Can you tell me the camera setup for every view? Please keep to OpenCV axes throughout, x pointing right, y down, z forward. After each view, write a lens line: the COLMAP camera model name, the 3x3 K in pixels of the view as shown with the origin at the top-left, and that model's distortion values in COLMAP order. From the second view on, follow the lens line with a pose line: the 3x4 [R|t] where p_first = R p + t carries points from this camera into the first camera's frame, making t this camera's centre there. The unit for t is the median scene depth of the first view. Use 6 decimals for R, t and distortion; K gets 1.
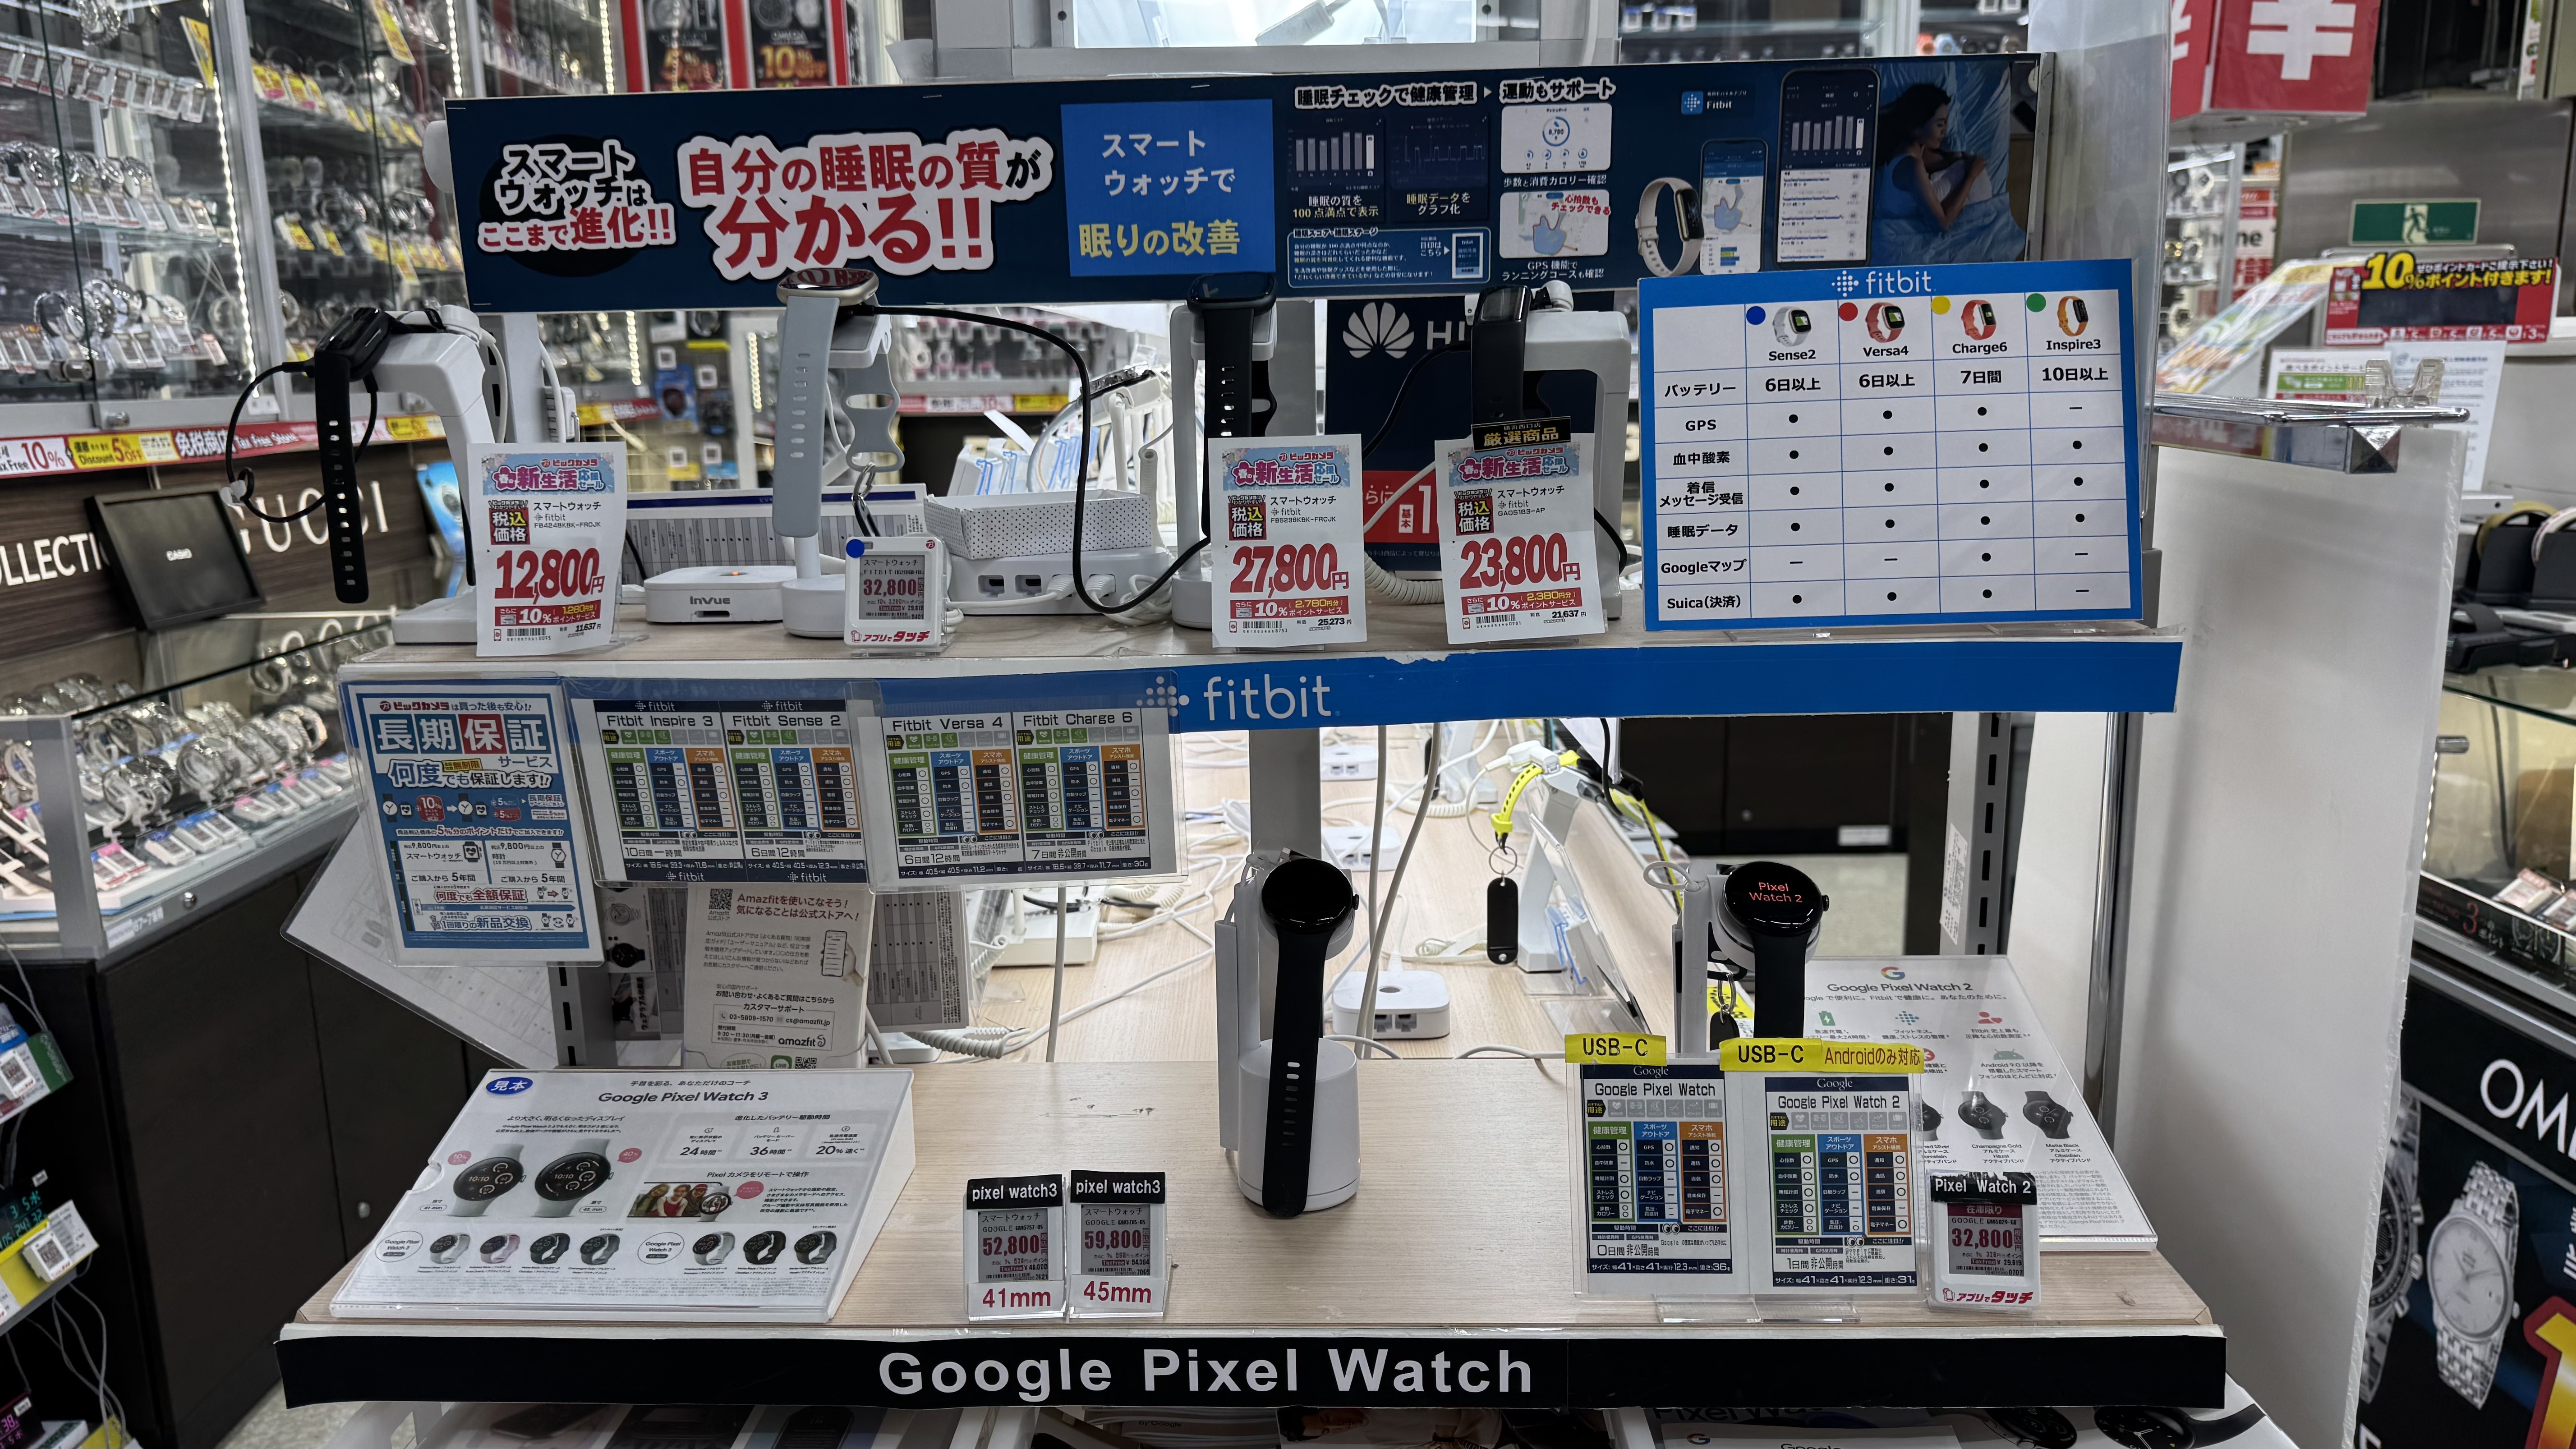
lens RADIAL K [[1853.0, 0, 1357.0], [0, 1853.0, 744.7], [0, 0, 1]] dist [0.048470, -0.038790]
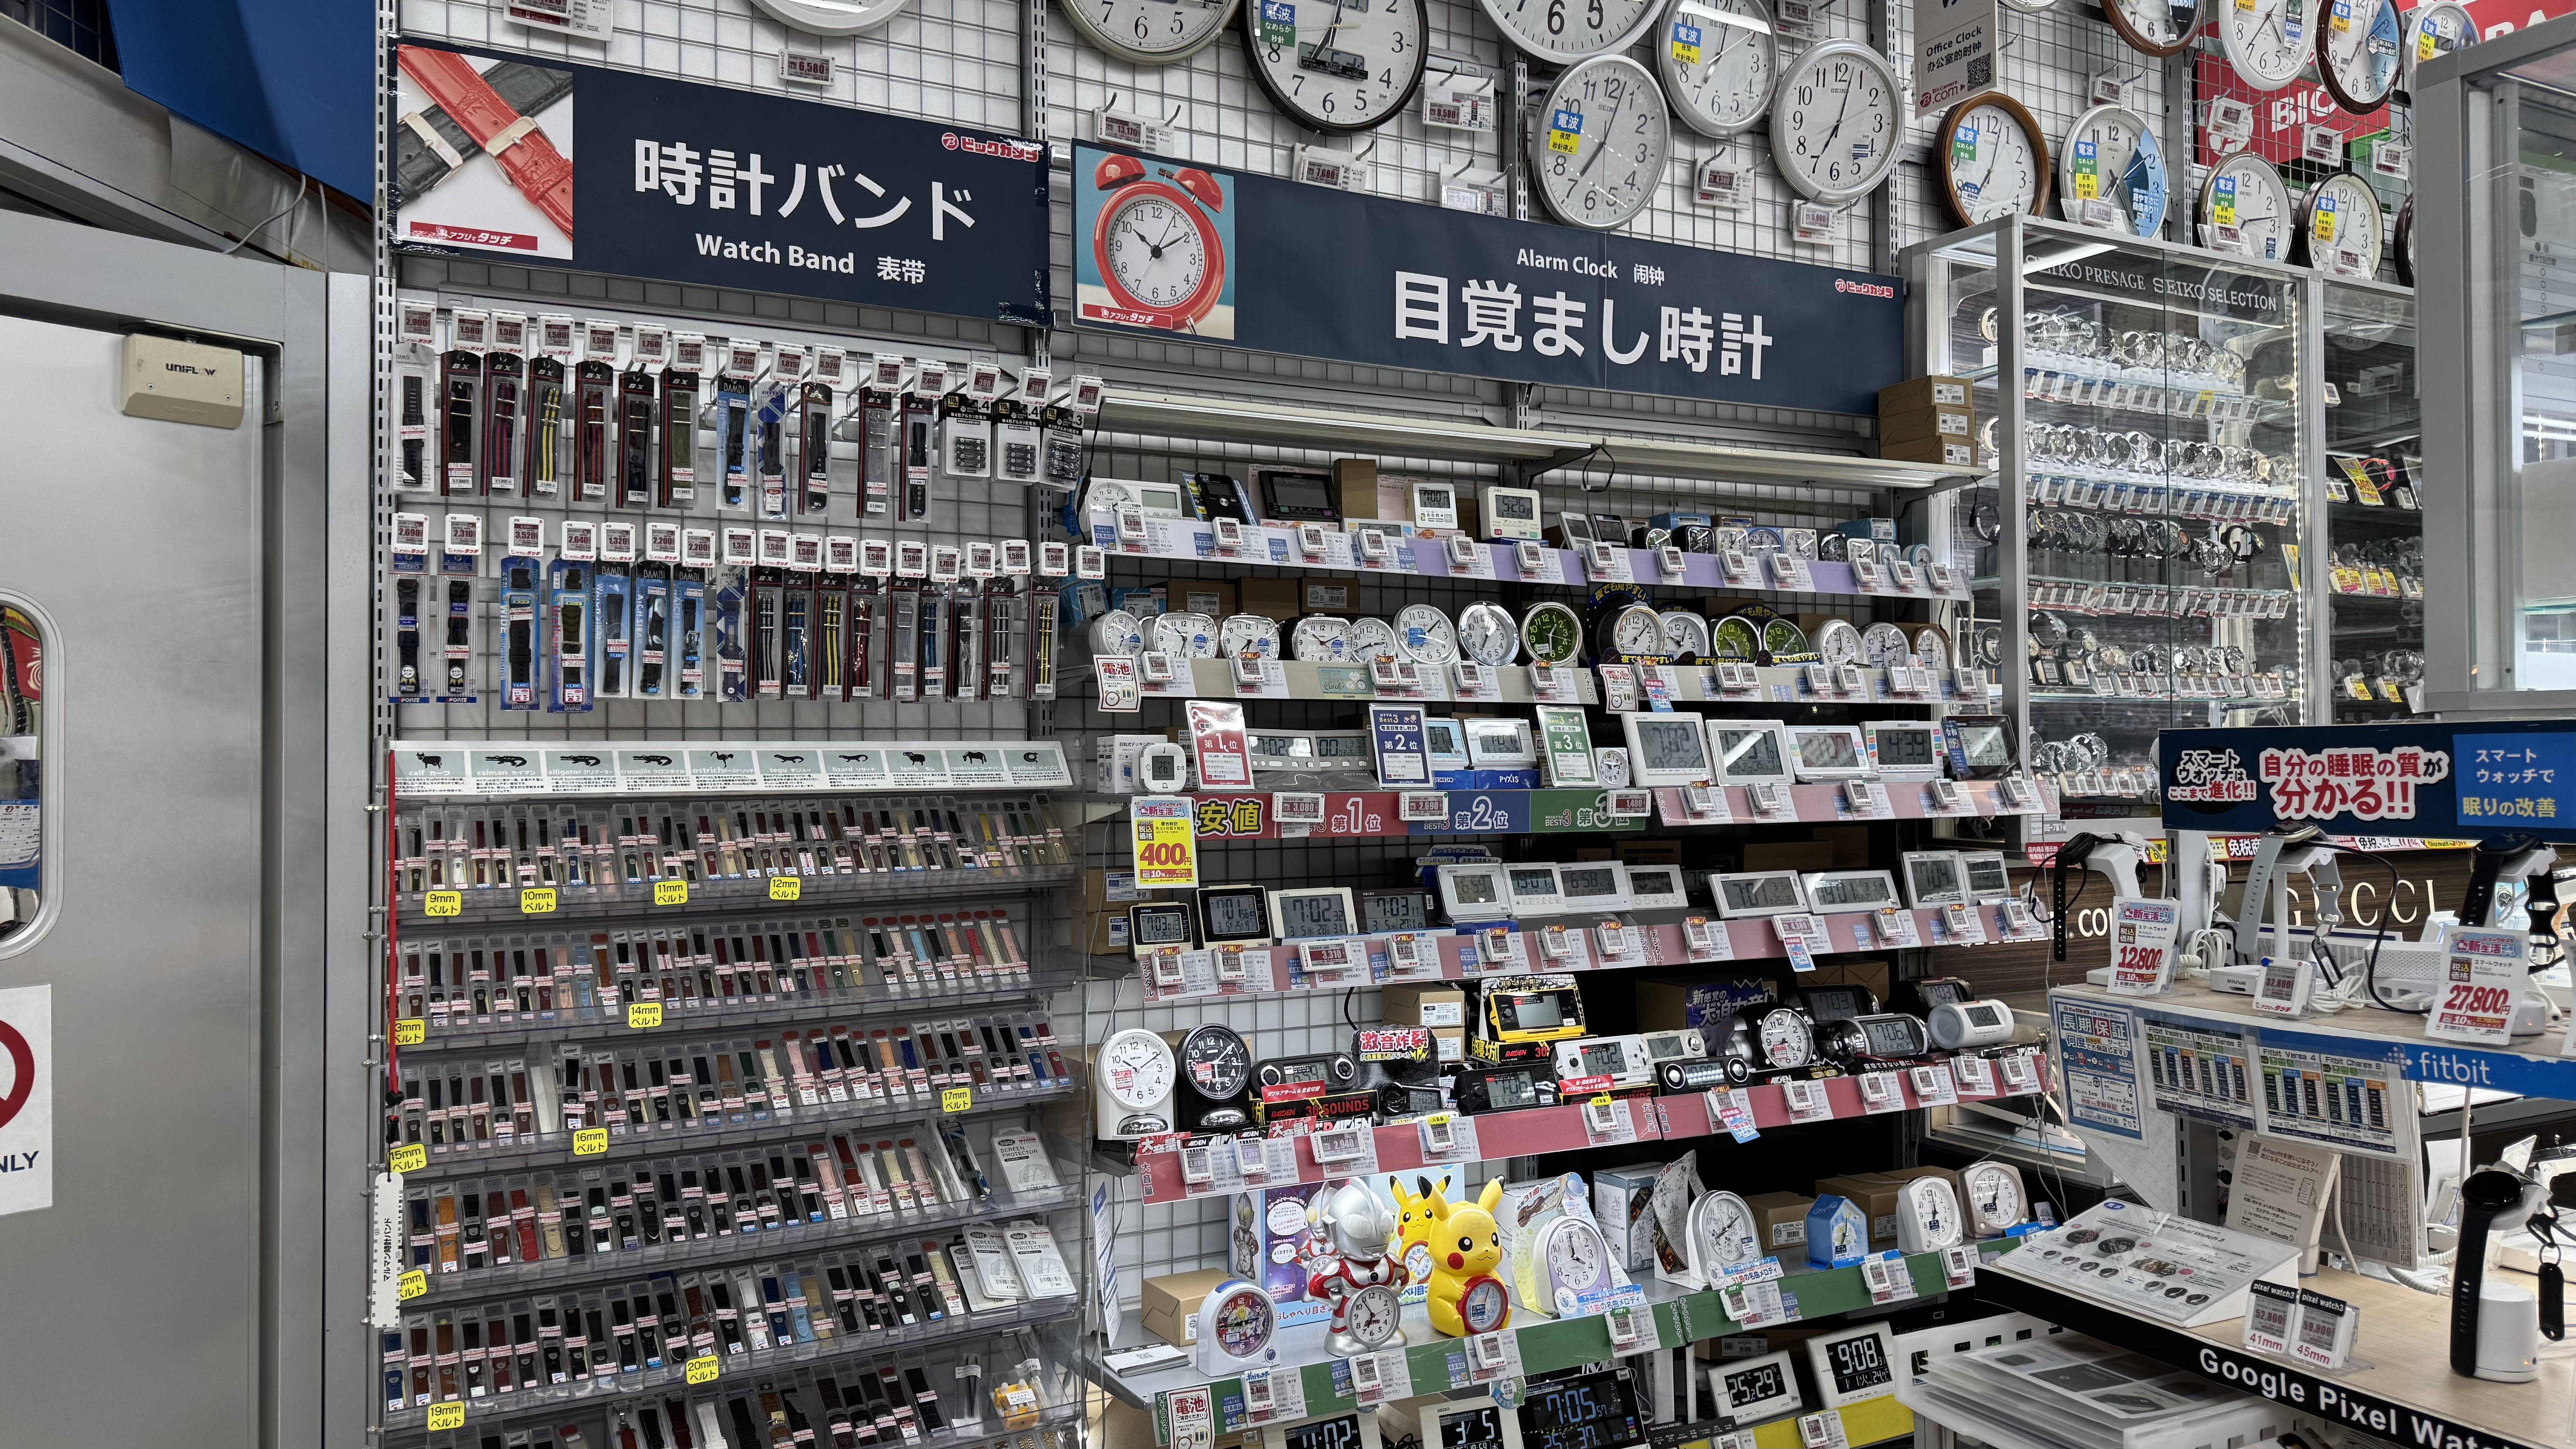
lens RADIAL K [[1853.0, 0, 1285.9], [0, 1853.0, 723.8], [0, 0, 1]] dist [0.048470, -0.038790]
pose [[0.451511, -0.000492, -0.892265, 0.944501], [-0.181636, 0.979010, -0.092452, 0.020075], [0.873582, 0.203811, 0.441945, -0.785122]]
